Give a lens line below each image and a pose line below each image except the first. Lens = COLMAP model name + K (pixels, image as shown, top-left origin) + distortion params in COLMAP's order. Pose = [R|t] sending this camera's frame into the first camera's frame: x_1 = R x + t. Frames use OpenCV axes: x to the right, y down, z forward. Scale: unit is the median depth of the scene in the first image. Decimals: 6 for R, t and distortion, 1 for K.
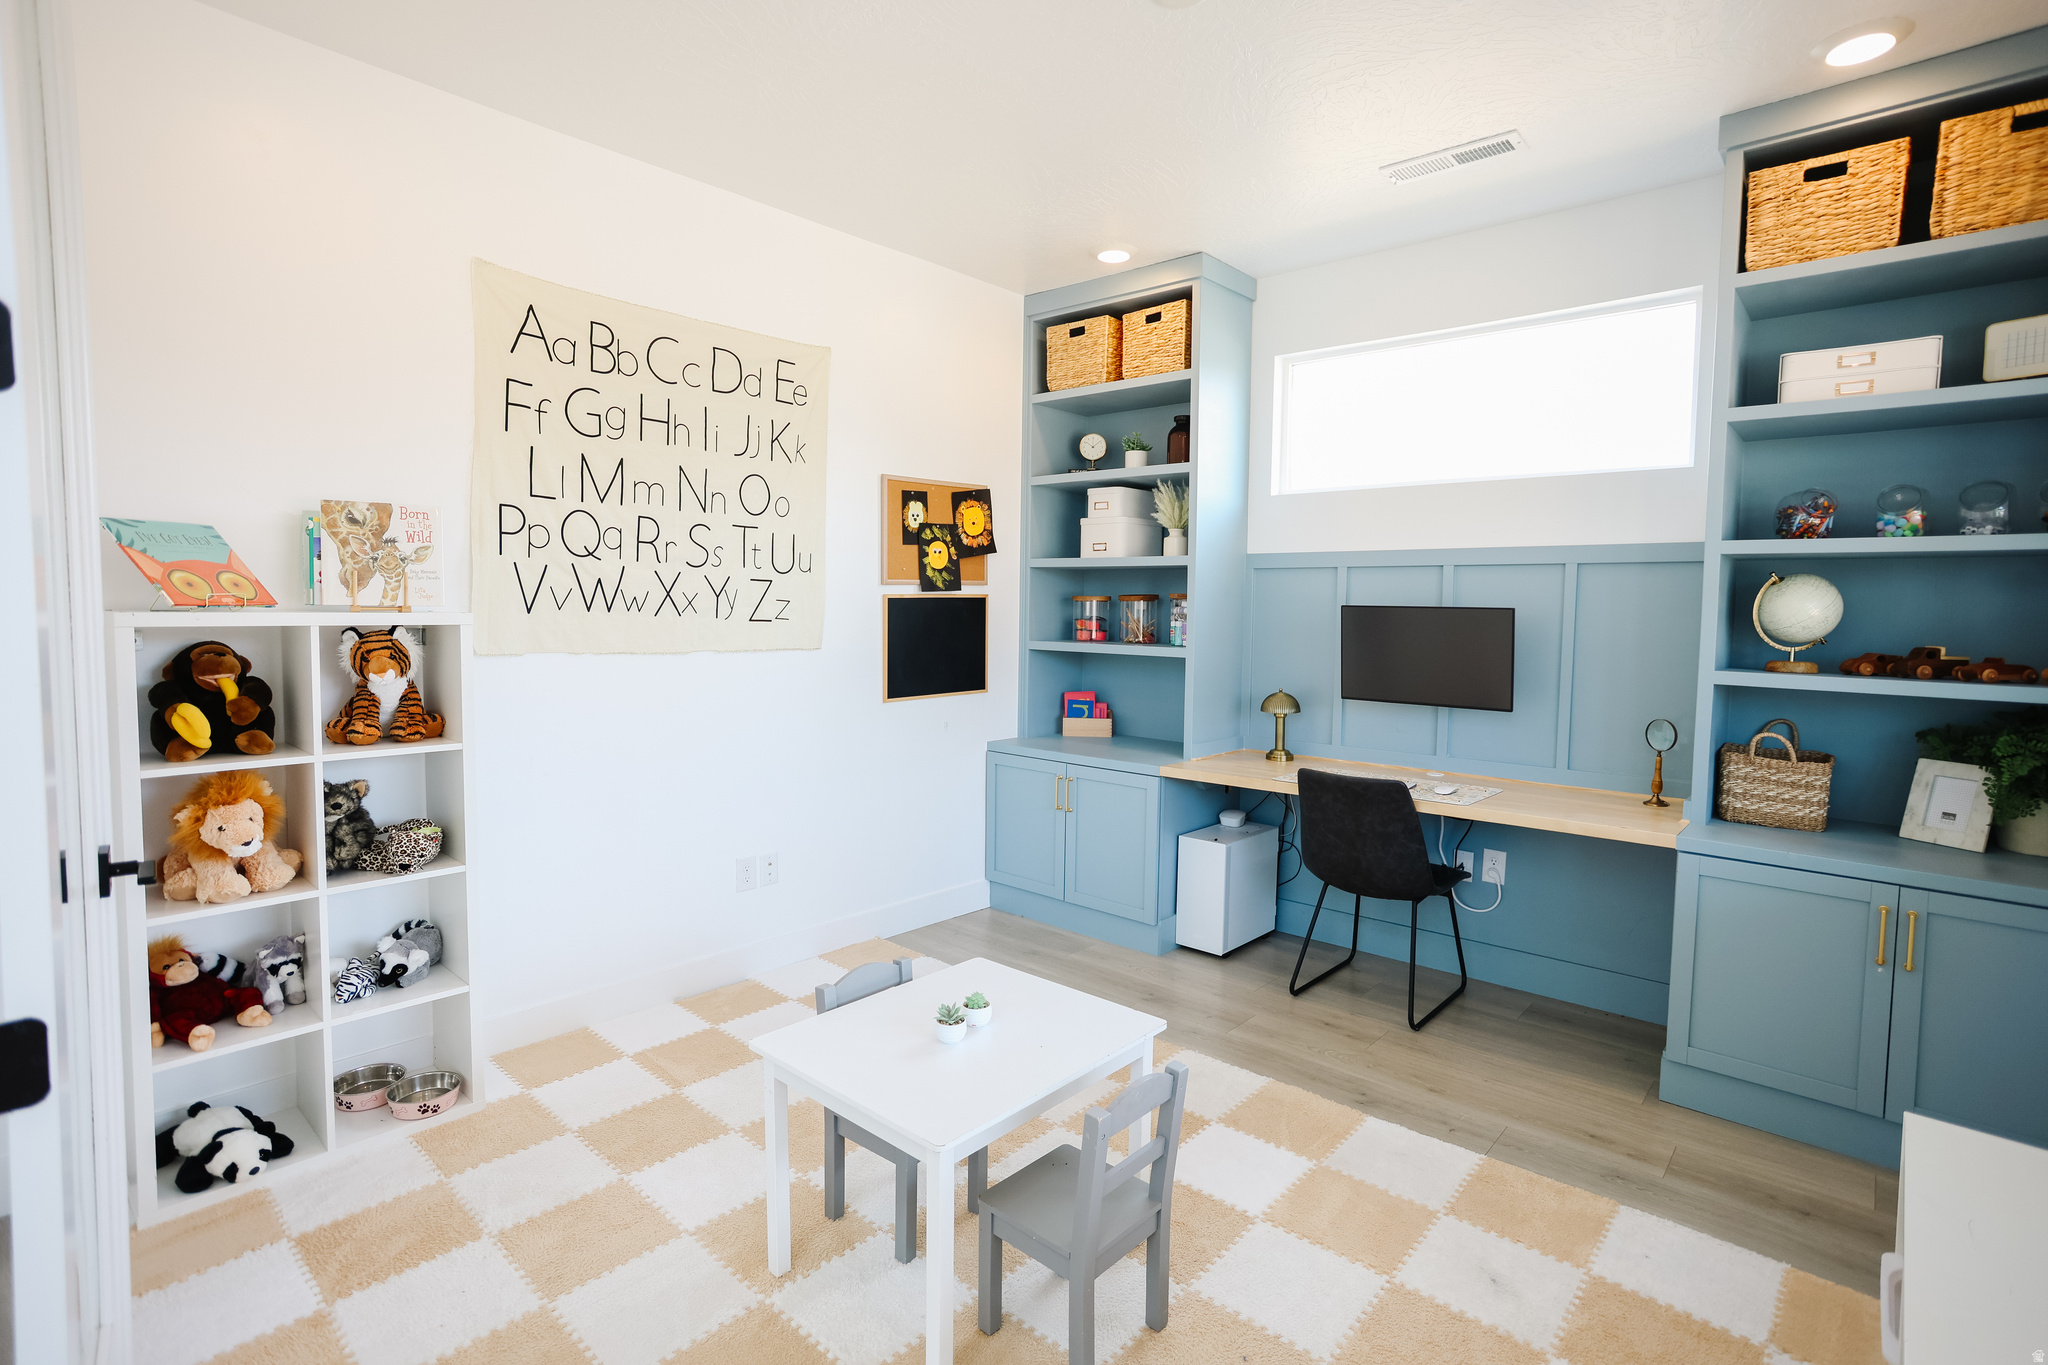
lens RADIAL K [[969.6, 0, 989.4], [0, 969.6, 672.5], [0, 0, 1]] dist [-0.055425, 0.038337]
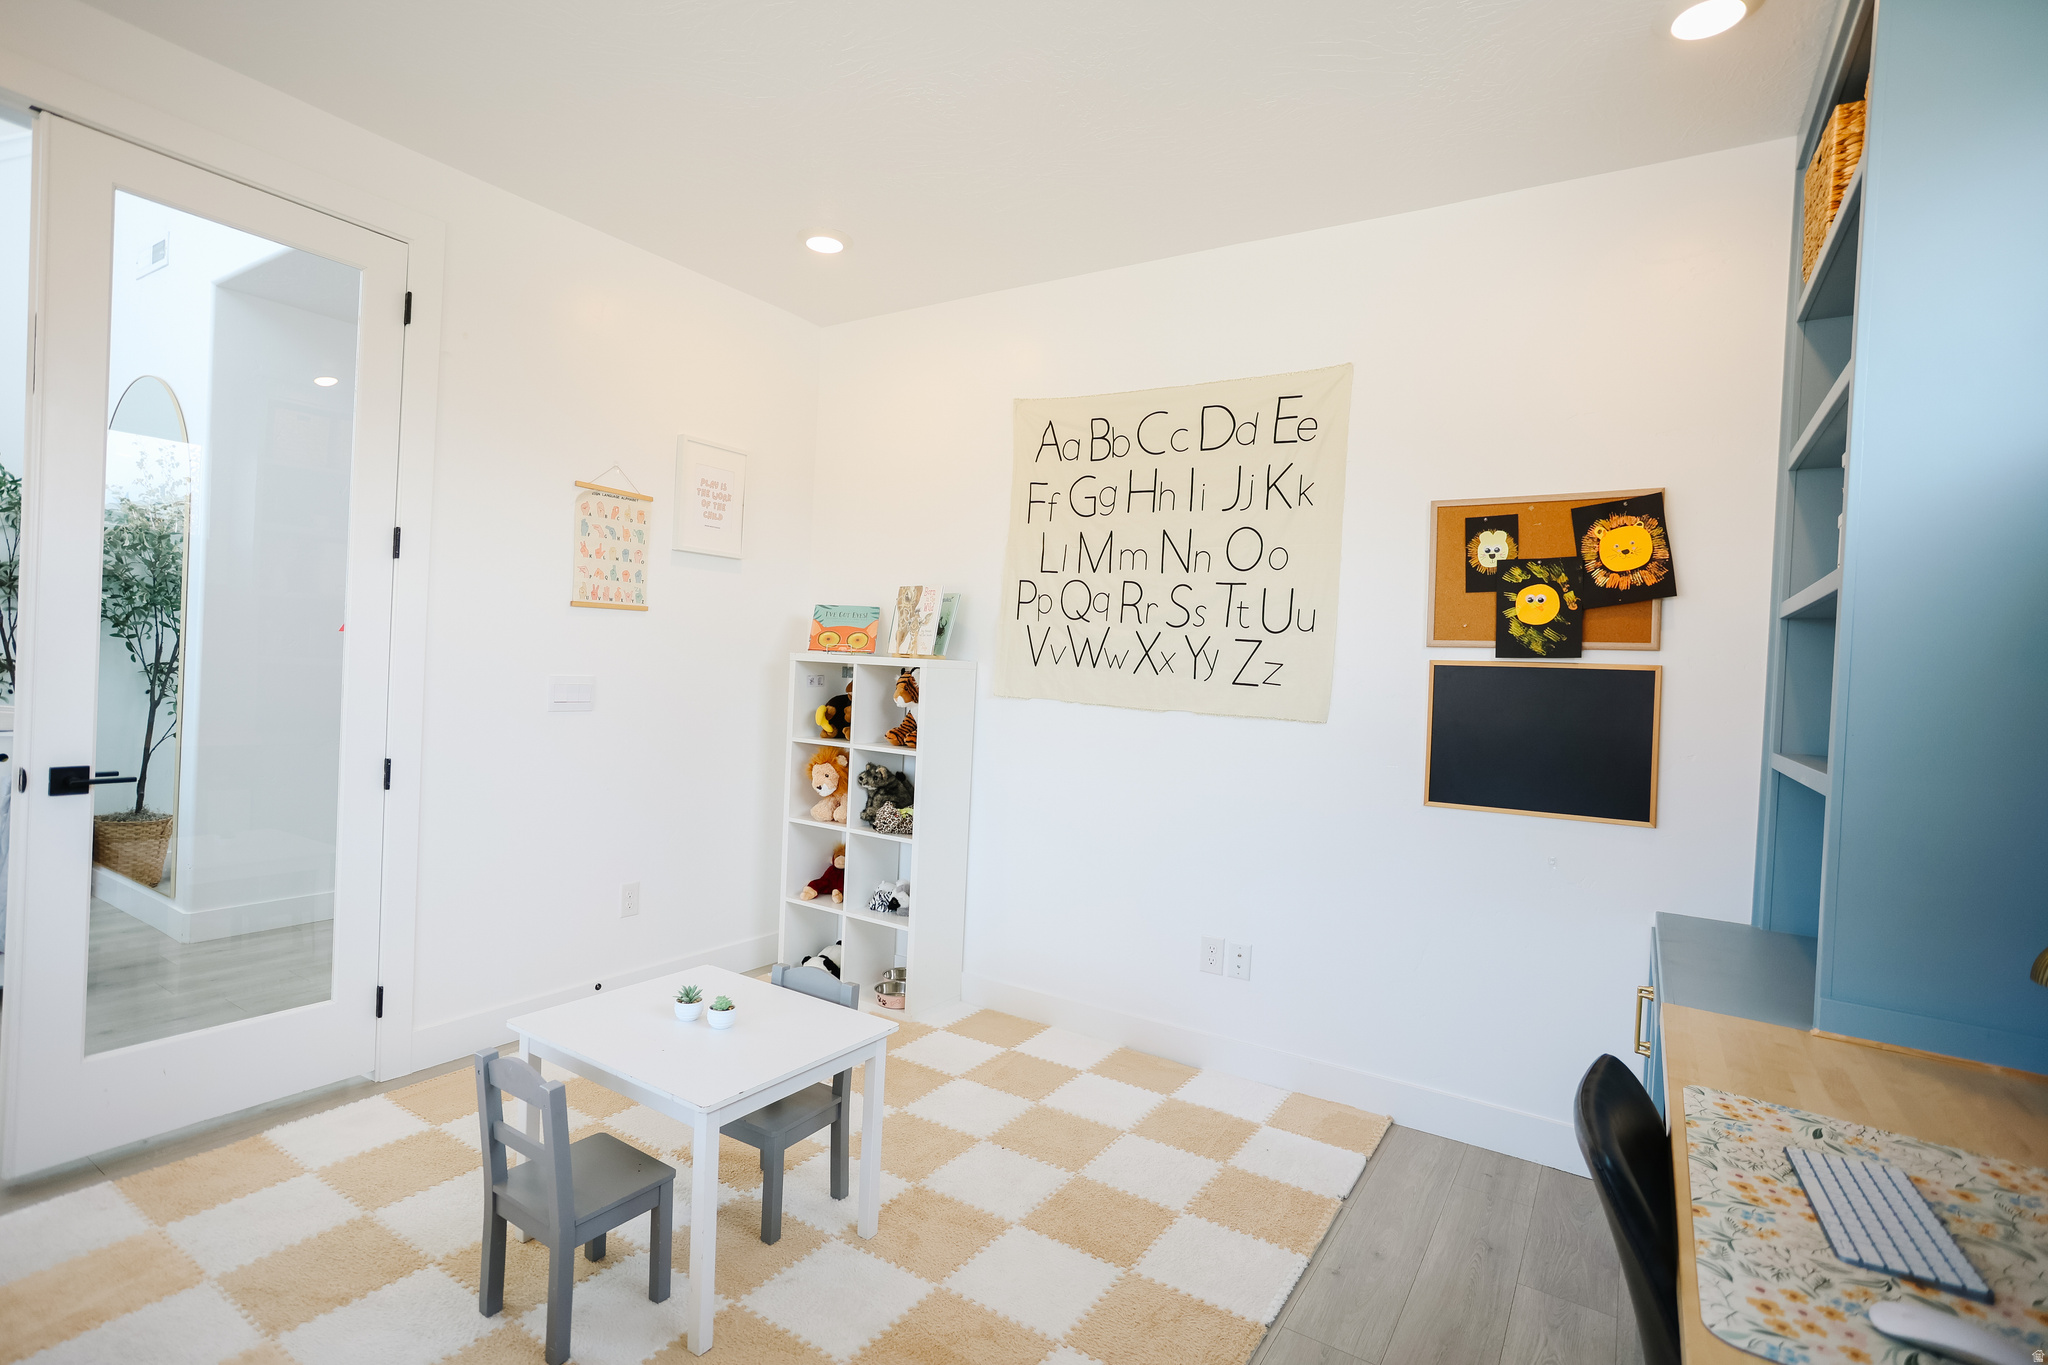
lens RADIAL K [[969.6, 0, 989.4], [0, 969.6, 672.5], [0, 0, 1]] dist [-0.055425, 0.038337]
pose [[0.184407, 0.013963, -0.982751, 0.643837], [-0.111152, 0.993781, -0.006737, -0.032960], [0.976545, 0.110477, 0.184812, 0.615969]]
